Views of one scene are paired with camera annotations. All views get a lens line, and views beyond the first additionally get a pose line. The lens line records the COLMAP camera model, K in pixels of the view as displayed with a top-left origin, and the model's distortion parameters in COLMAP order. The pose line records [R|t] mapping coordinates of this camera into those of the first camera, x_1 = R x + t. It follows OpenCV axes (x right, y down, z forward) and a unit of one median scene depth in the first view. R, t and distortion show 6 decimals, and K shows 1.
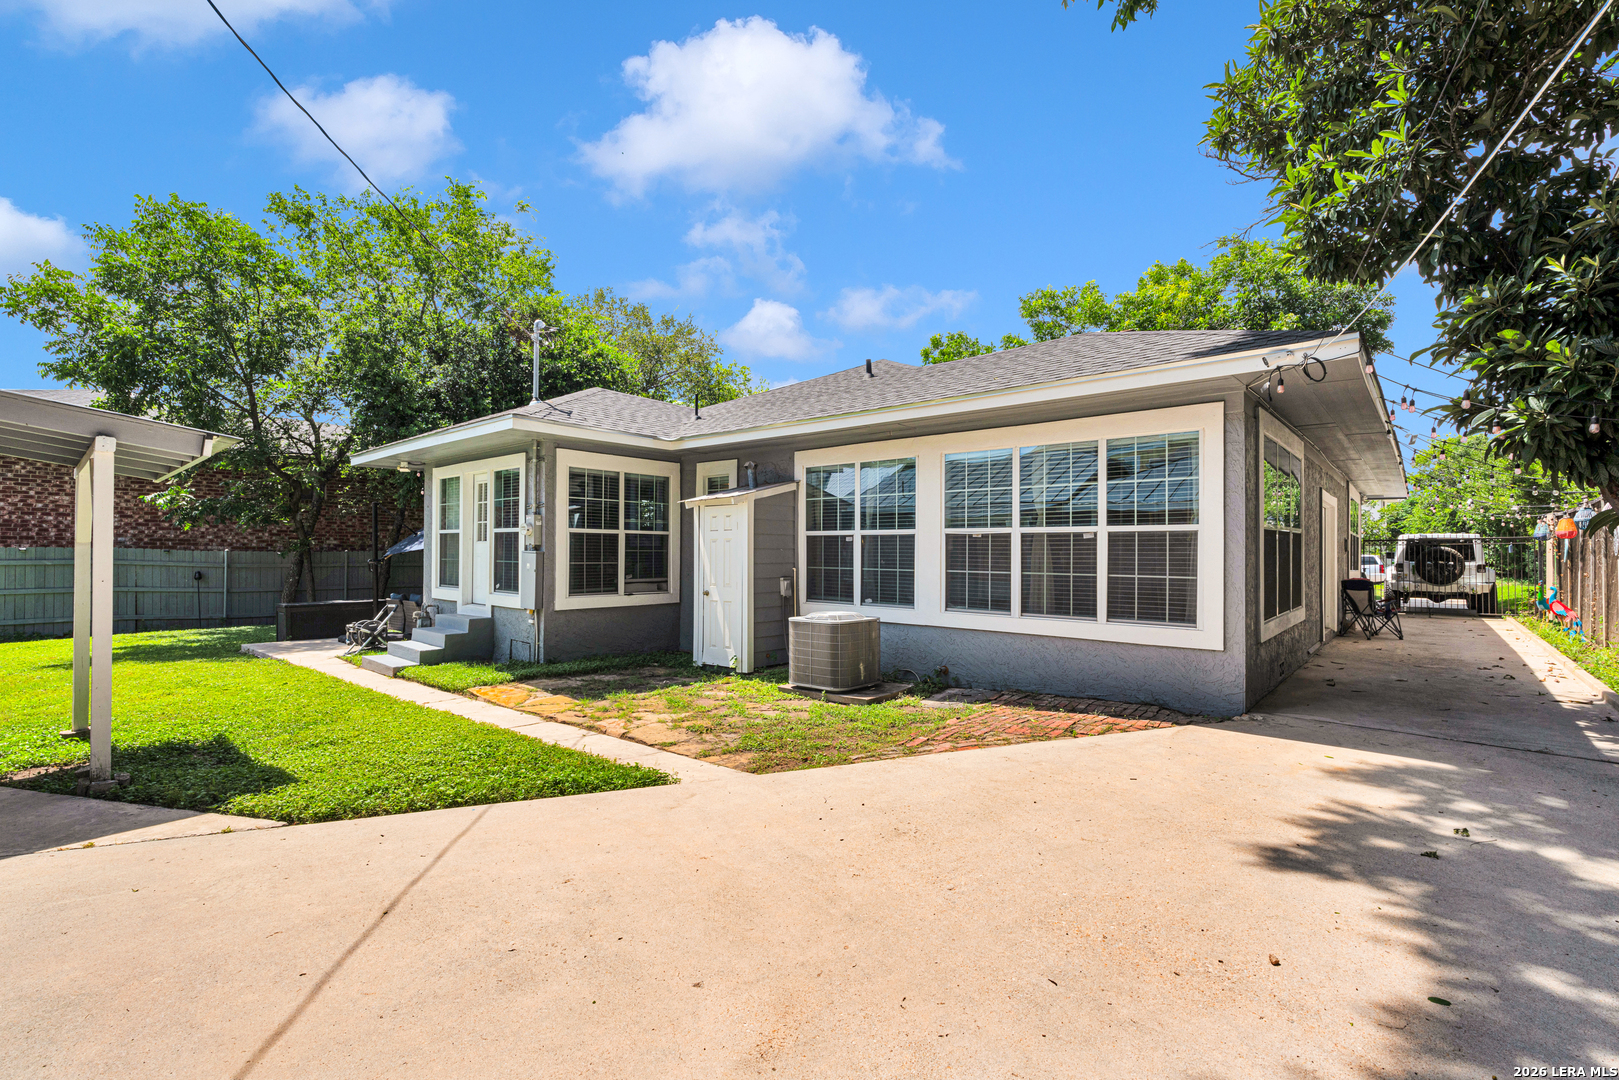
lens RADIAL K [[713.8, 0, 805.2], [0, 713.8, 545.3], [0, 0, 1]] dist [-0.003527, -0.000194]
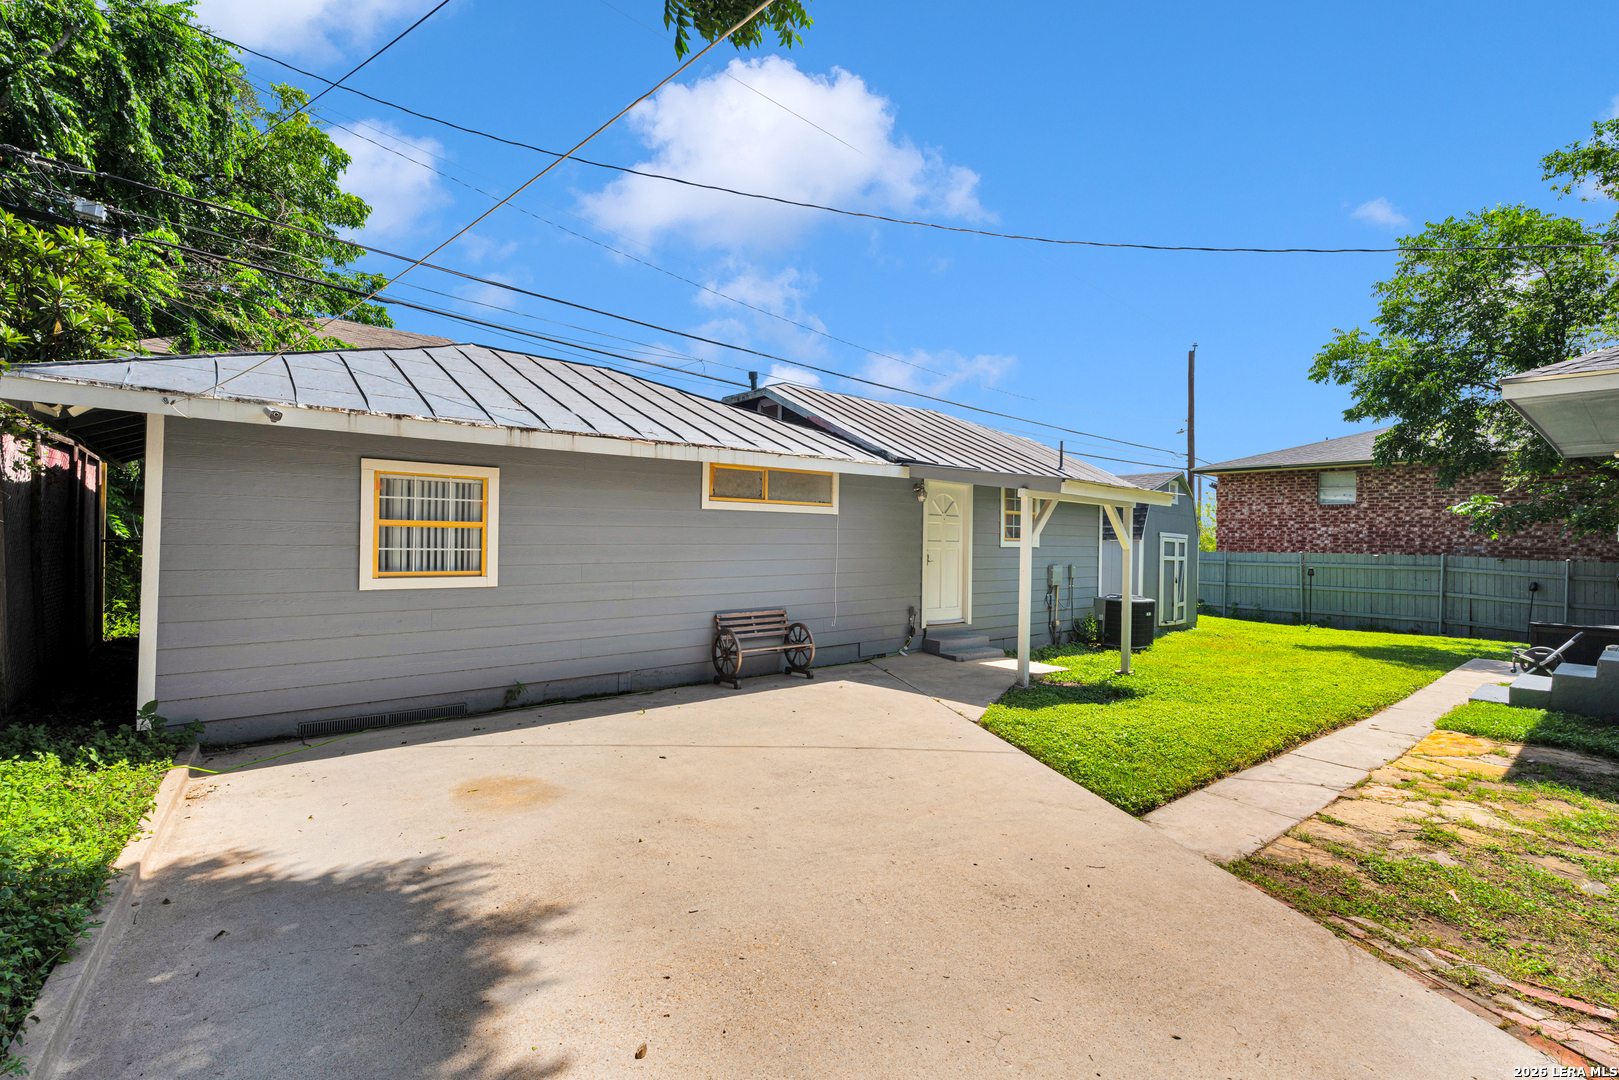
lens RADIAL K [[713.8, 0, 805.2], [0, 713.8, 545.3], [0, 0, 1]] dist [-0.003527, -0.000194]
pose [[-0.146588, -0.002700, -0.989194, 0.657402], [-0.010414, 0.999945, -0.001186, -0.002489], [0.989143, 0.010127, -0.146608, 0.590699]]
